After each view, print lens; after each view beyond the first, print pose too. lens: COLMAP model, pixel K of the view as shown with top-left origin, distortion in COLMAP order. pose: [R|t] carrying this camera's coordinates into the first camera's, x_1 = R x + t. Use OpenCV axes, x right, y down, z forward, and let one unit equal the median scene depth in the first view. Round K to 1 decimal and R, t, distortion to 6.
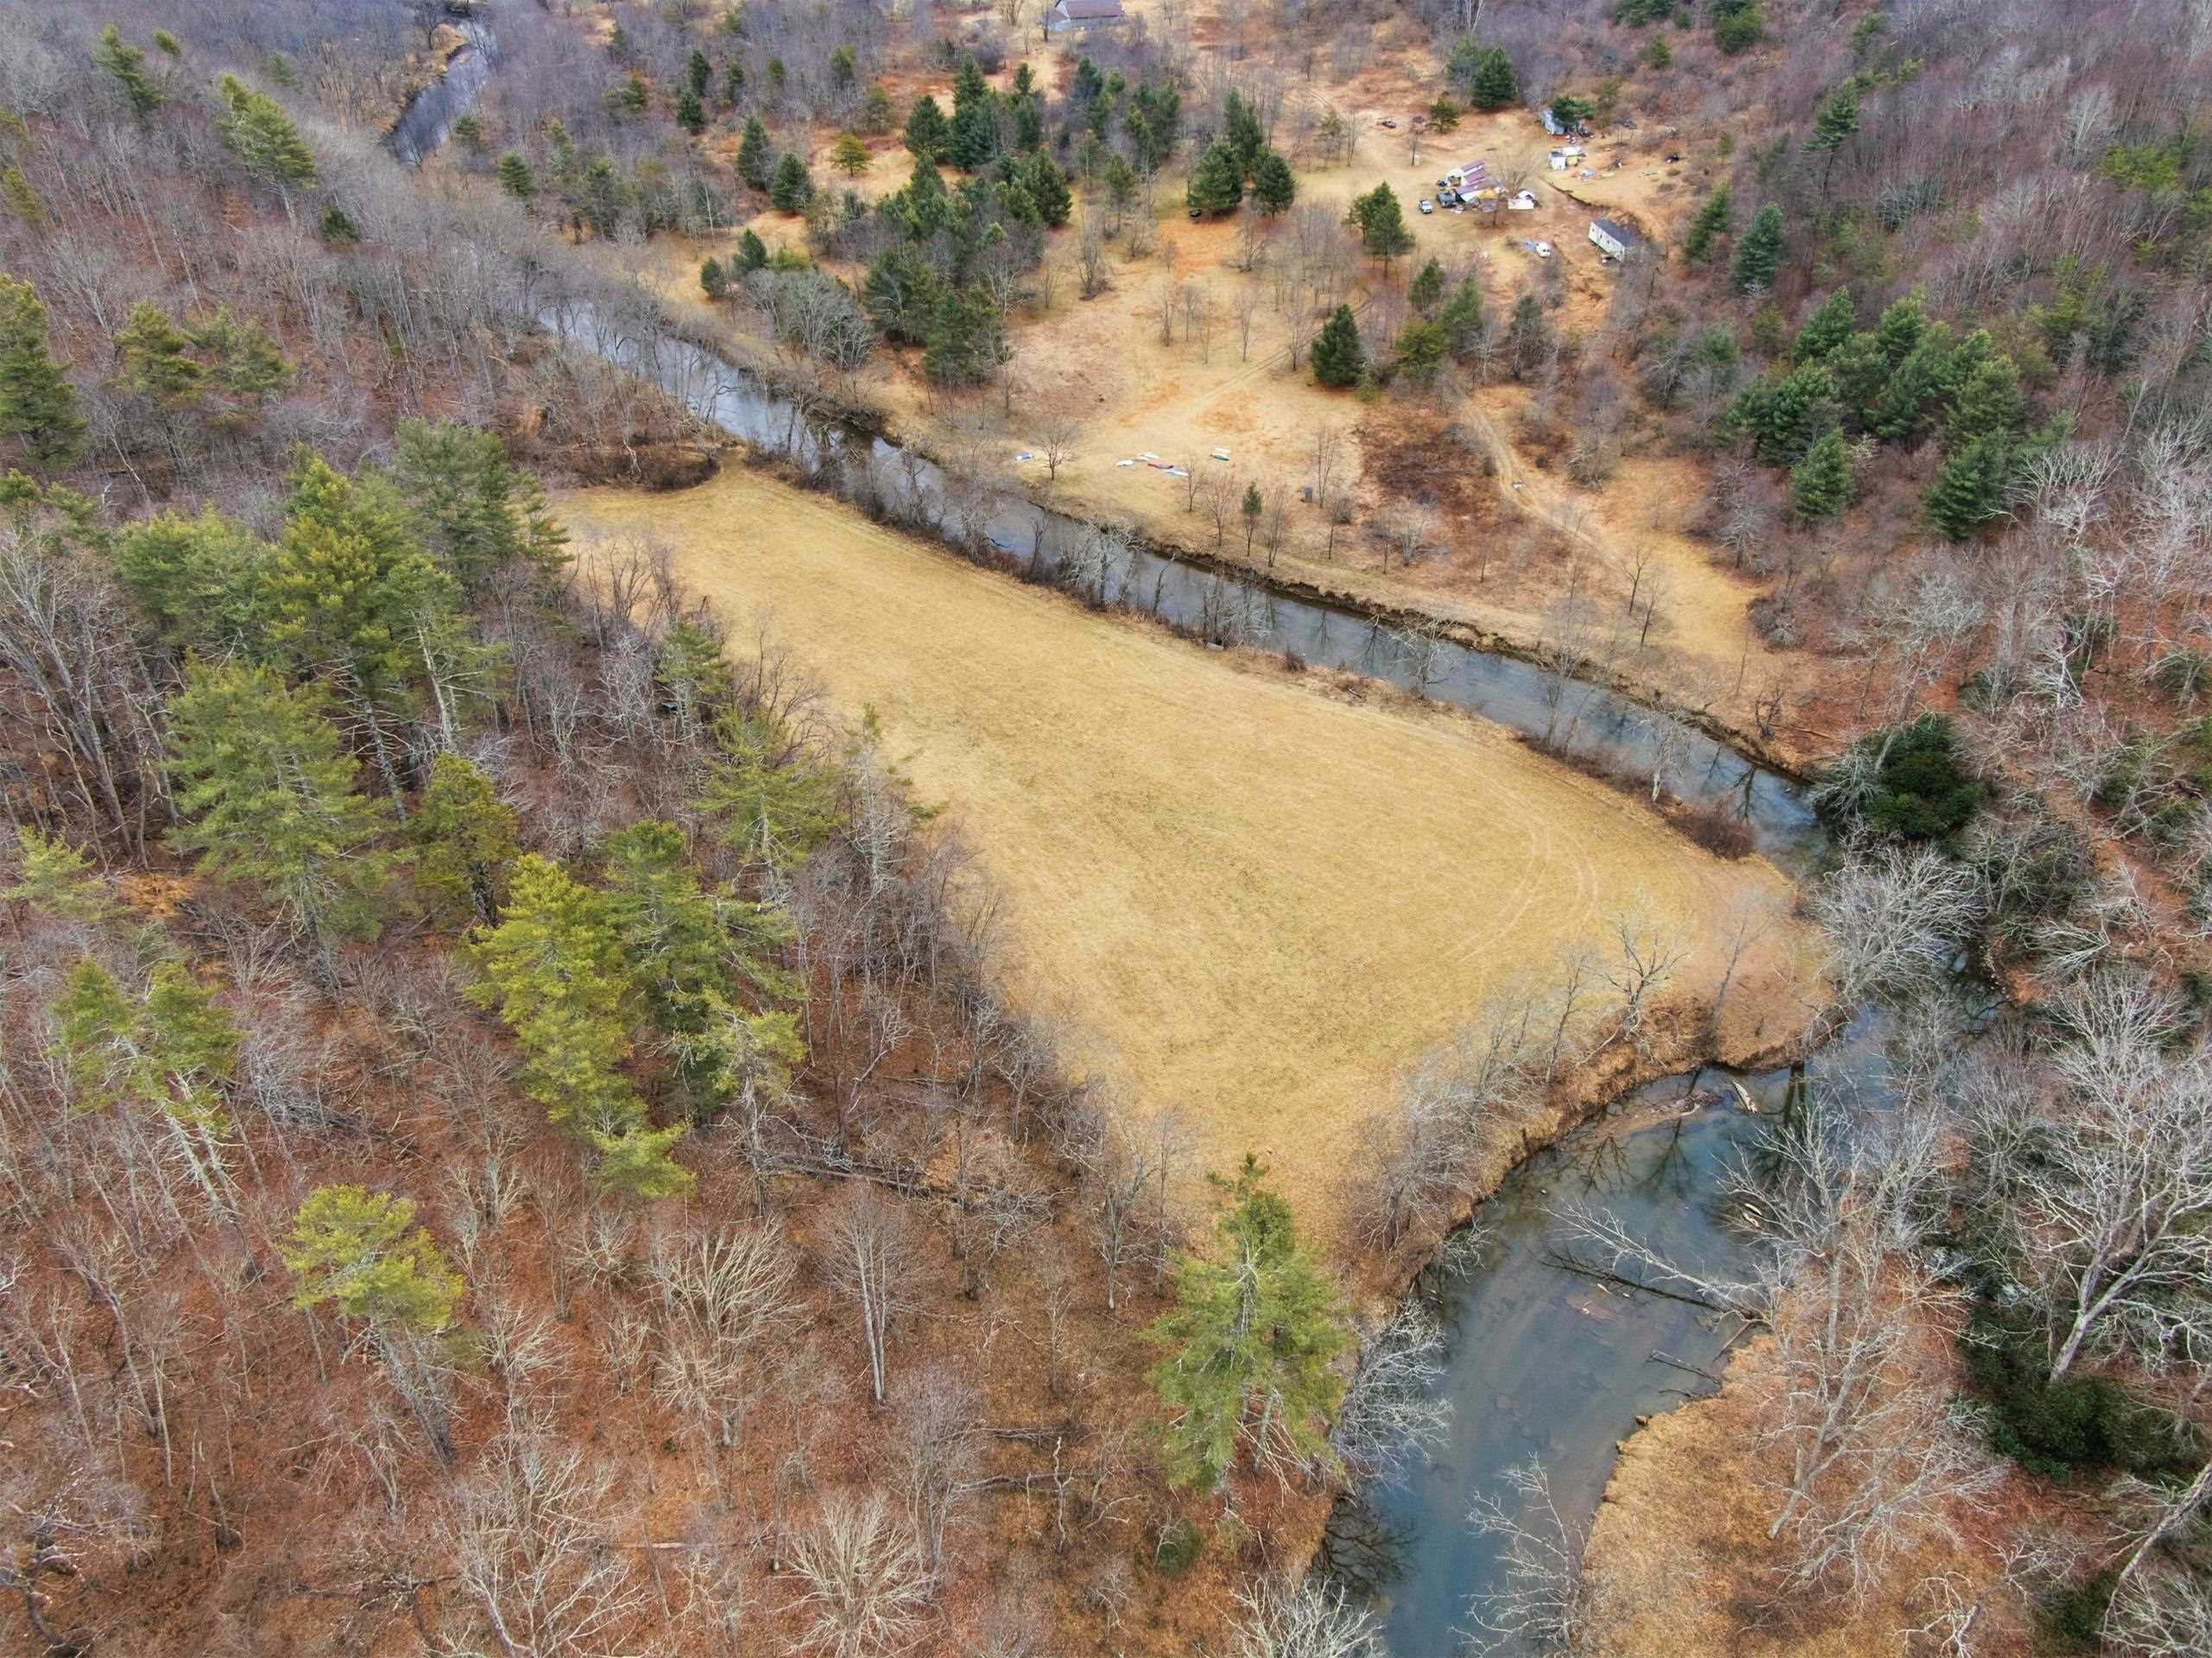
lens RADIAL K [[1610.4, 0, 1106.0], [0, 1610.4, 829.0], [0, 0, 1]] dist [0.061531, -0.120640]
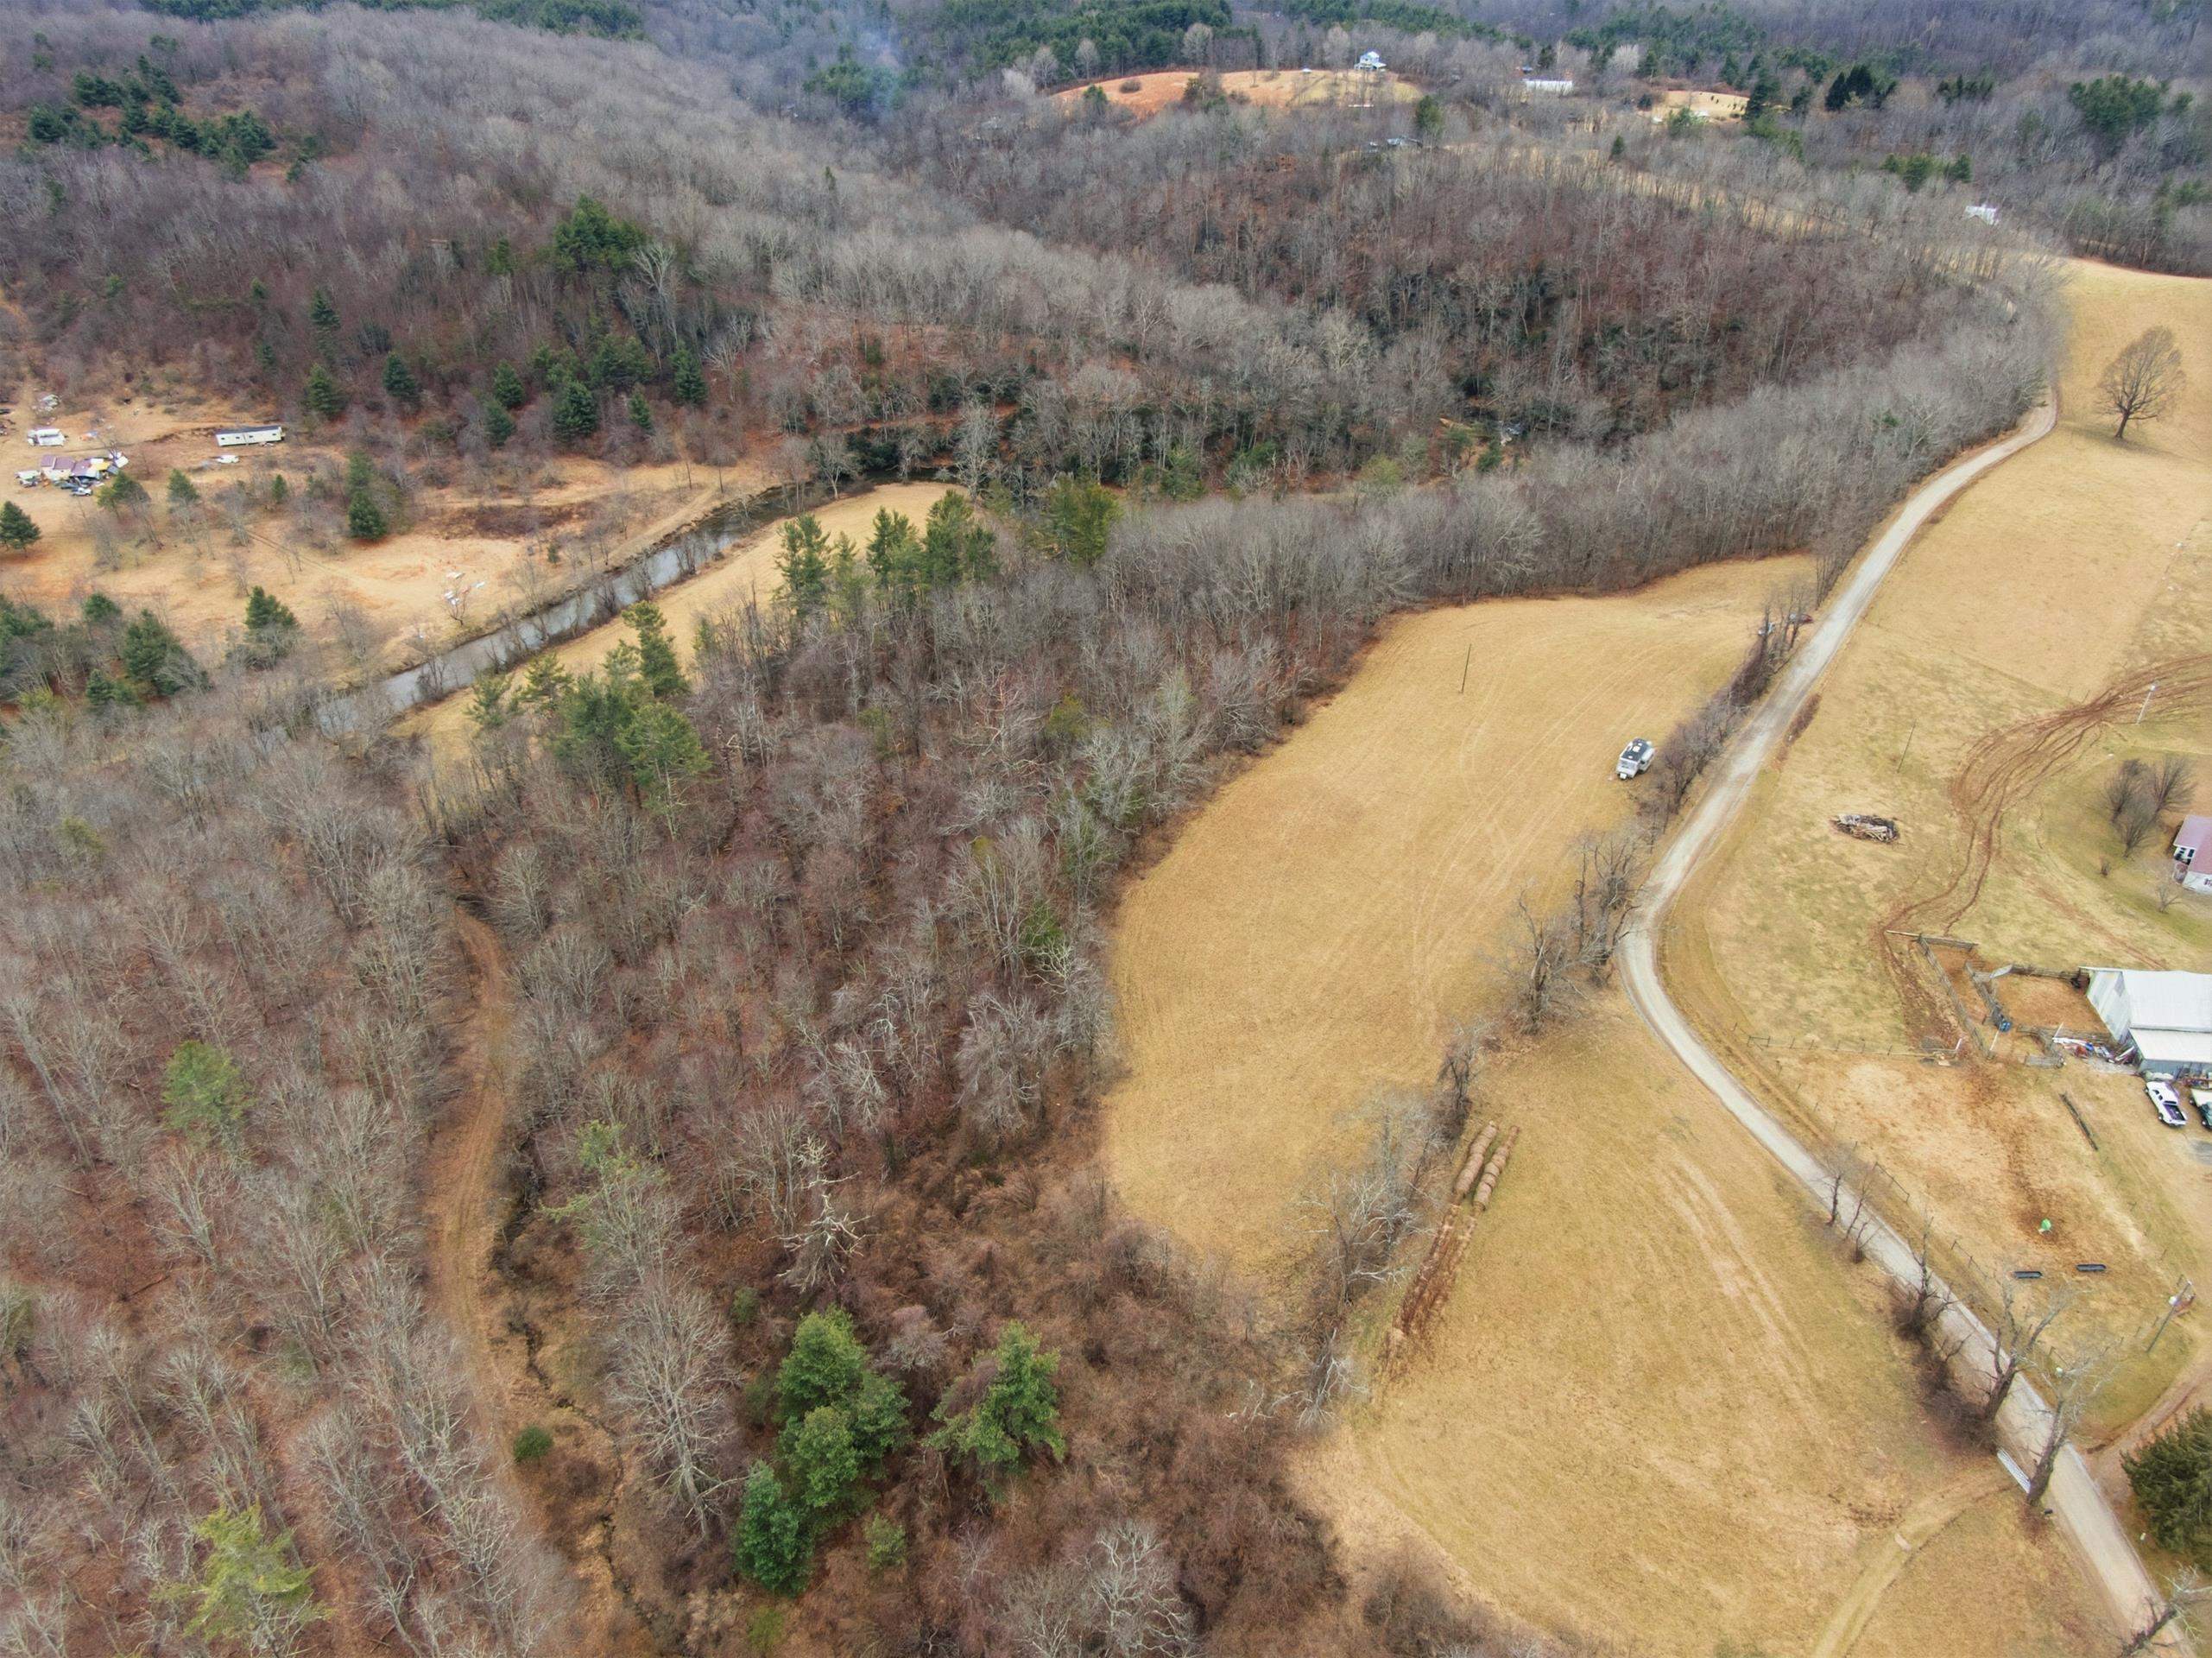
lens RADIAL K [[1584.3, 0, 1101.6], [0, 1584.3, 846.3], [0, 0, 1]] dist [0.045847, -0.061503]
pose [[-0.109448, -0.555179, 0.824499, -1.331663], [0.602712, 0.622532, 0.499191, -0.438044], [-0.790417, 0.551571, 0.266478, 0.234839]]
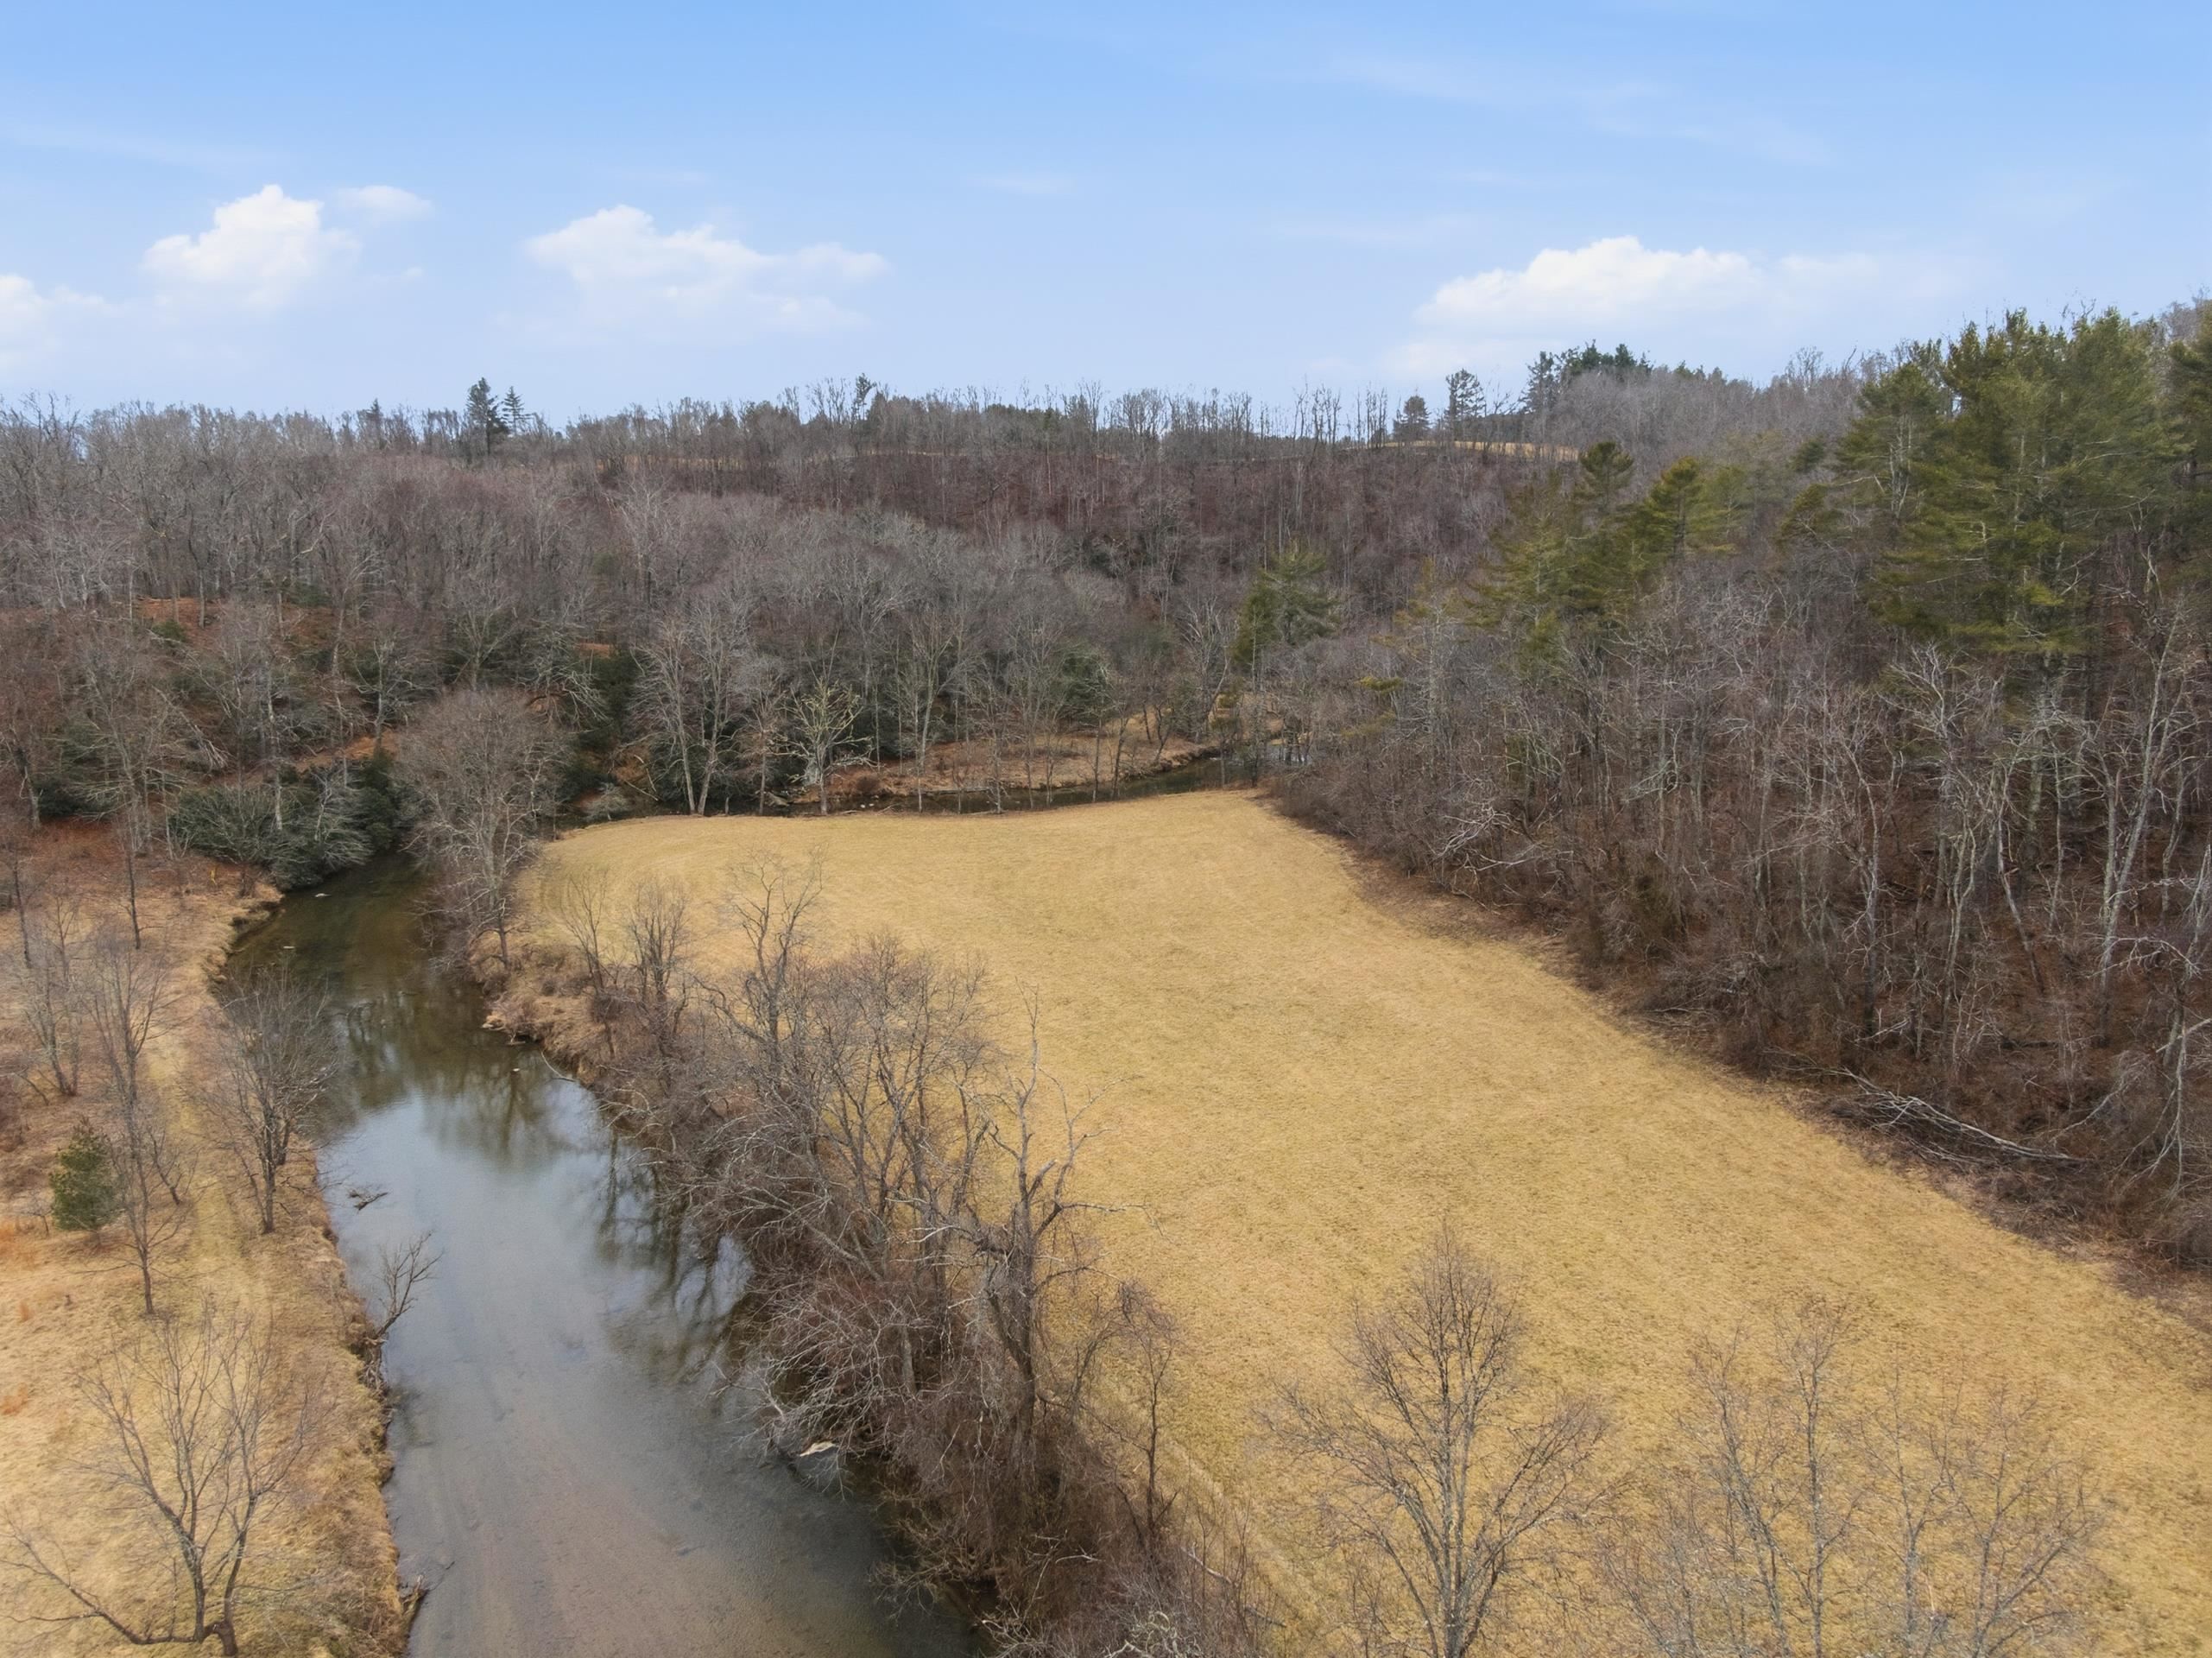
lens RADIAL K [[1584.3, 0, 1101.6], [0, 1584.3, 846.3], [0, 0, 1]] dist [0.045847, -0.061503]
pose [[-0.915323, -0.095563, 0.391219, -0.189809], [0.241196, 0.647855, 0.722571, -0.380695], [-0.322504, 0.755745, -0.569947, 0.936656]]
